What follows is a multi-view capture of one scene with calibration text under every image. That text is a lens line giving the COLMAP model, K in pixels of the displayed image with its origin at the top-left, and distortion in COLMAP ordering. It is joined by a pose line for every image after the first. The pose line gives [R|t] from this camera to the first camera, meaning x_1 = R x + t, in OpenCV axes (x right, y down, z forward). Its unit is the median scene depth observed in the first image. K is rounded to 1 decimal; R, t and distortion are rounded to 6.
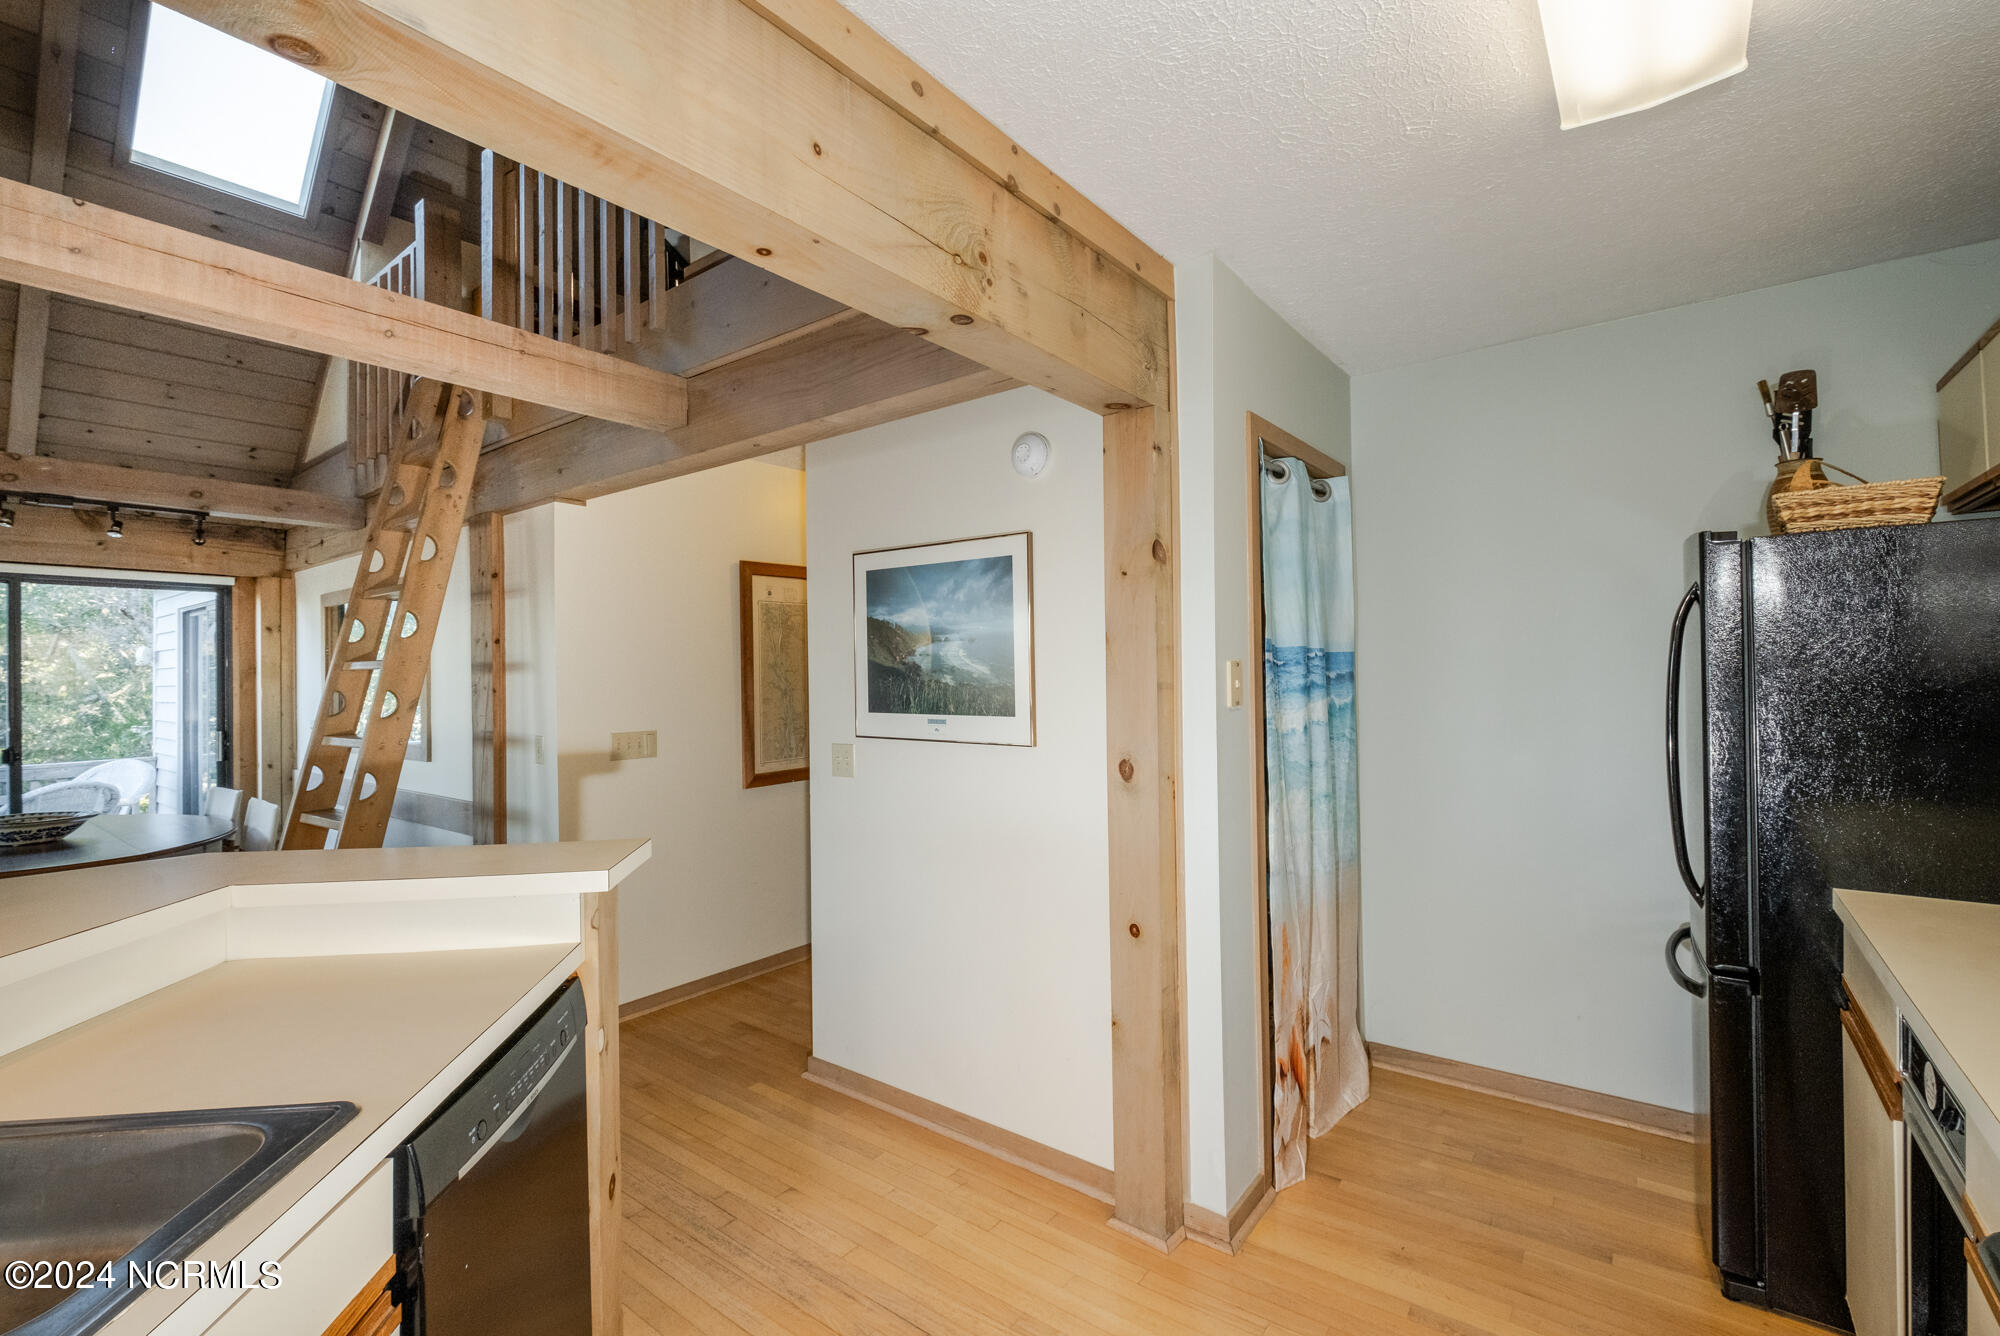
lens RADIAL K [[869.5, 0, 1002.3], [0, 869.5, 665.6], [0, 0, 1]] dist [-0.001909, -0.000345]
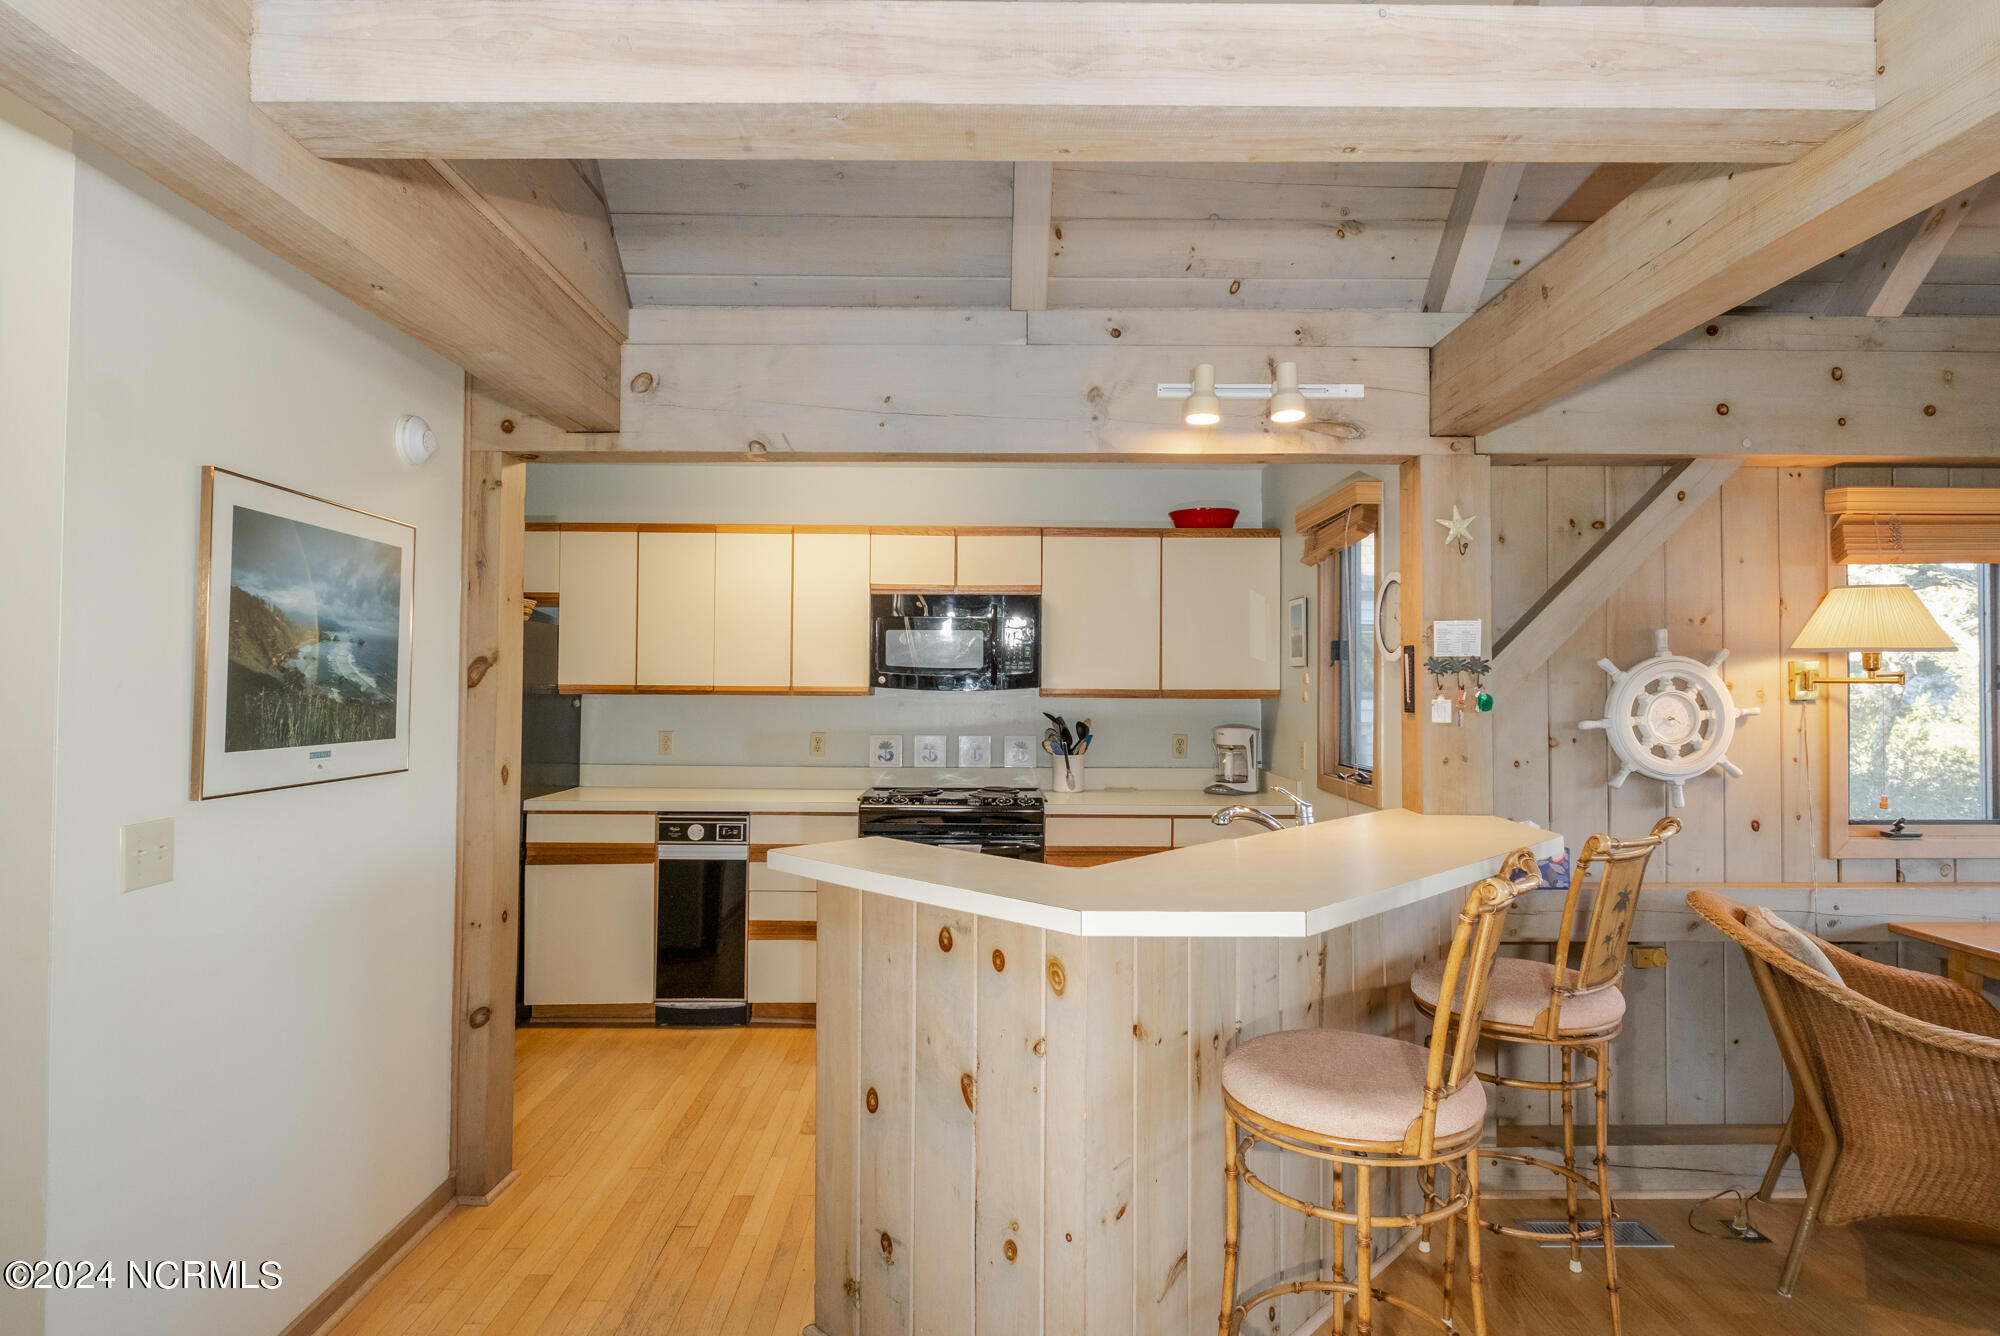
lens RADIAL K [[1035.0, 0, 997.6], [0, 1035.0, 668.2], [0, 0, 1]] dist [-0.000083, -0.000014]
pose [[-0.623550, 0.024181, 0.781410, -1.049934], [-0.001754, 0.999476, -0.032329, 0.020698], [-0.781782, -0.021530, -0.623180, 1.078786]]
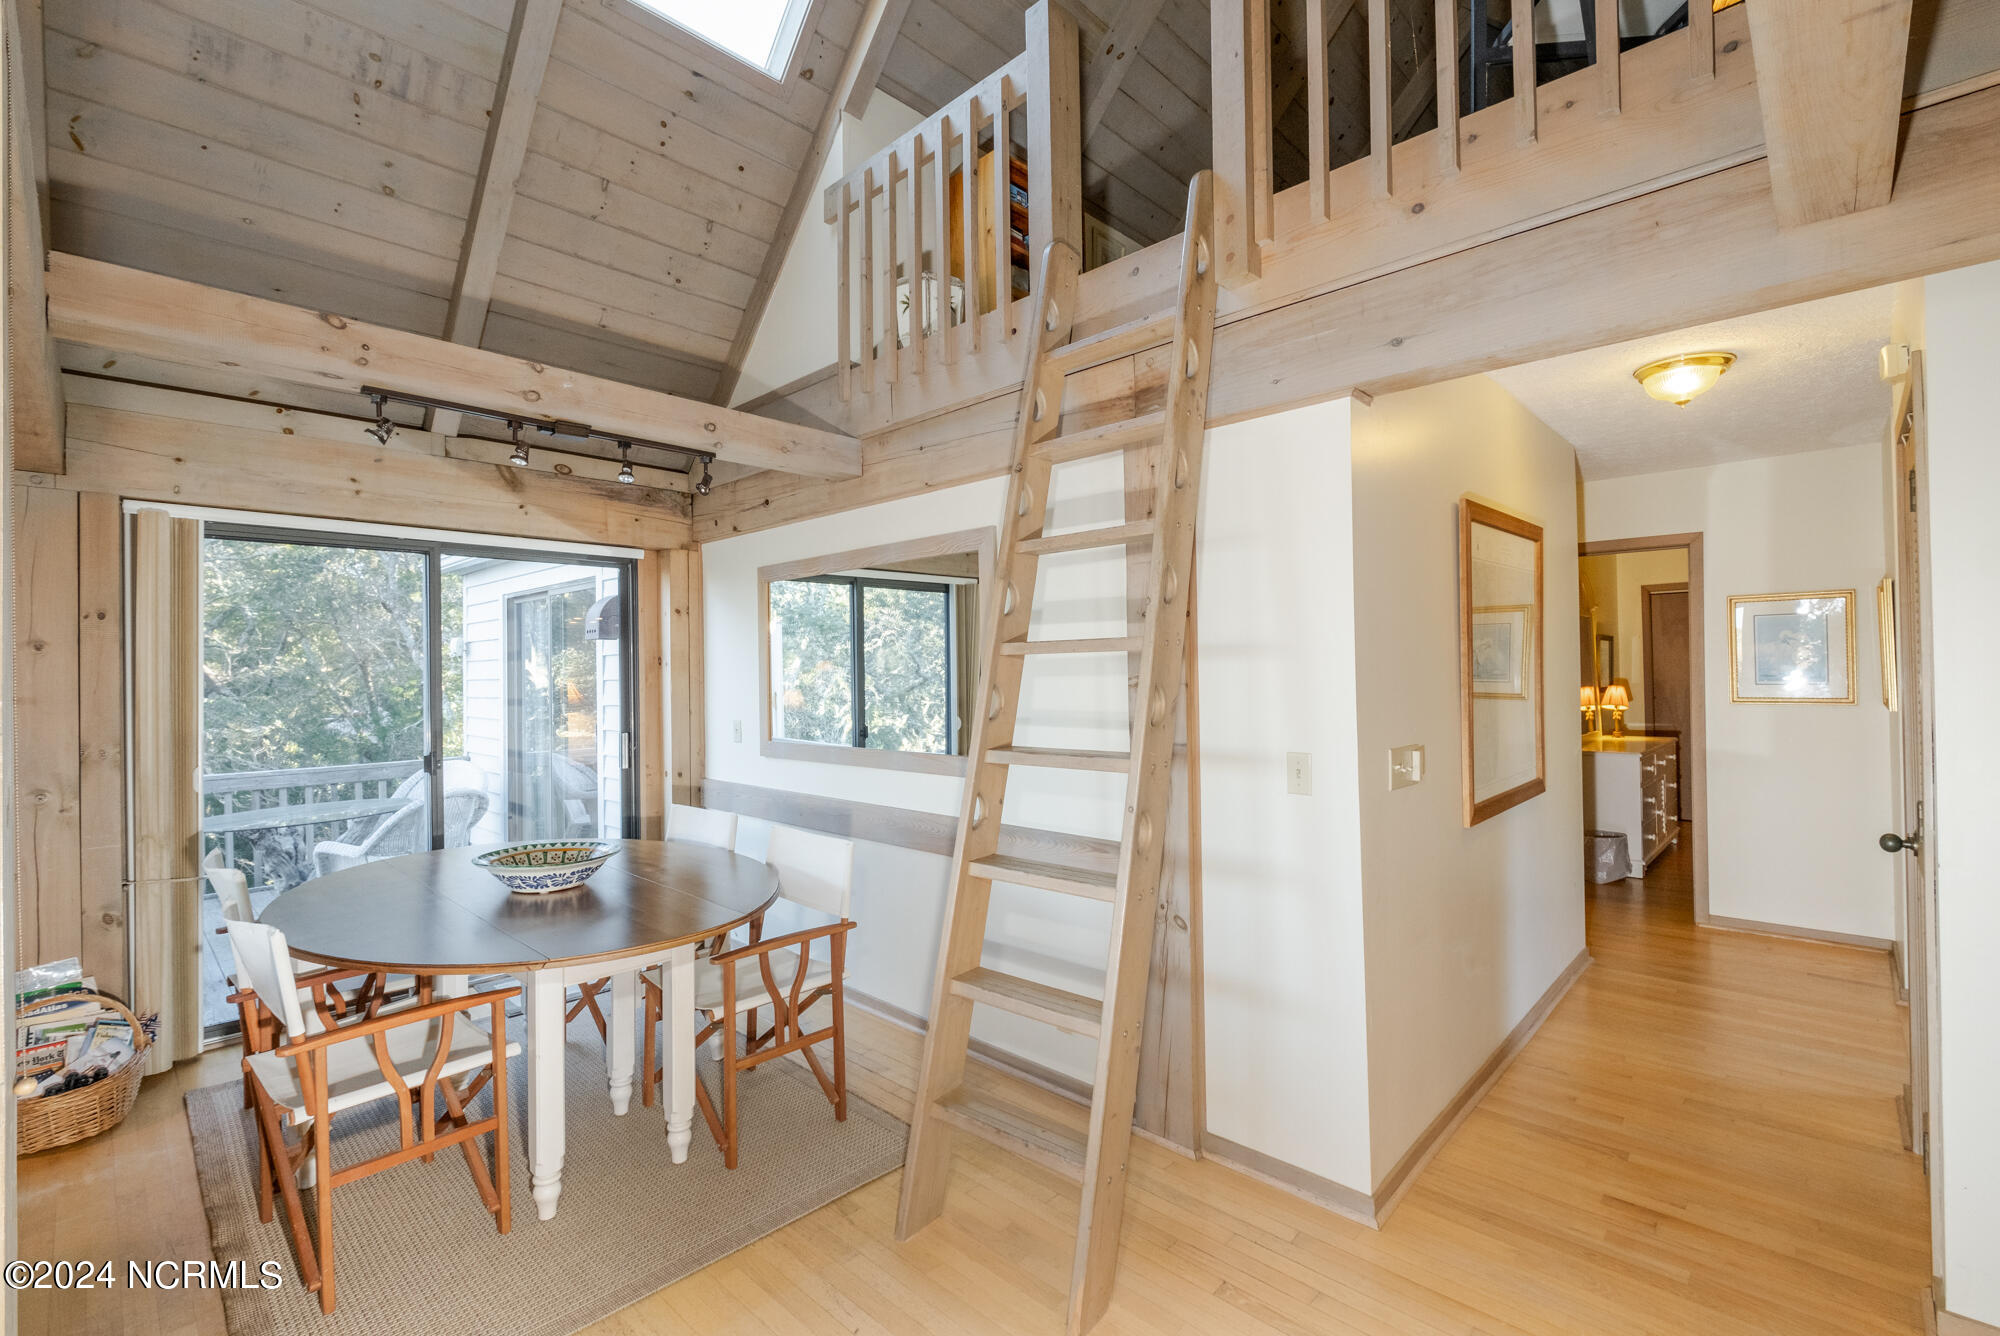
lens RADIAL K [[869.5, 0, 997.8], [0, 869.5, 667.8], [0, 0, 1]] dist [-0.001909, -0.000345]
pose [[0.994456, 0.000329, -0.105149, -0.602633], [0.000220, 0.999986, 0.005209, 0.010085], [0.105149, -0.005204, 0.994443, 0.269857]]
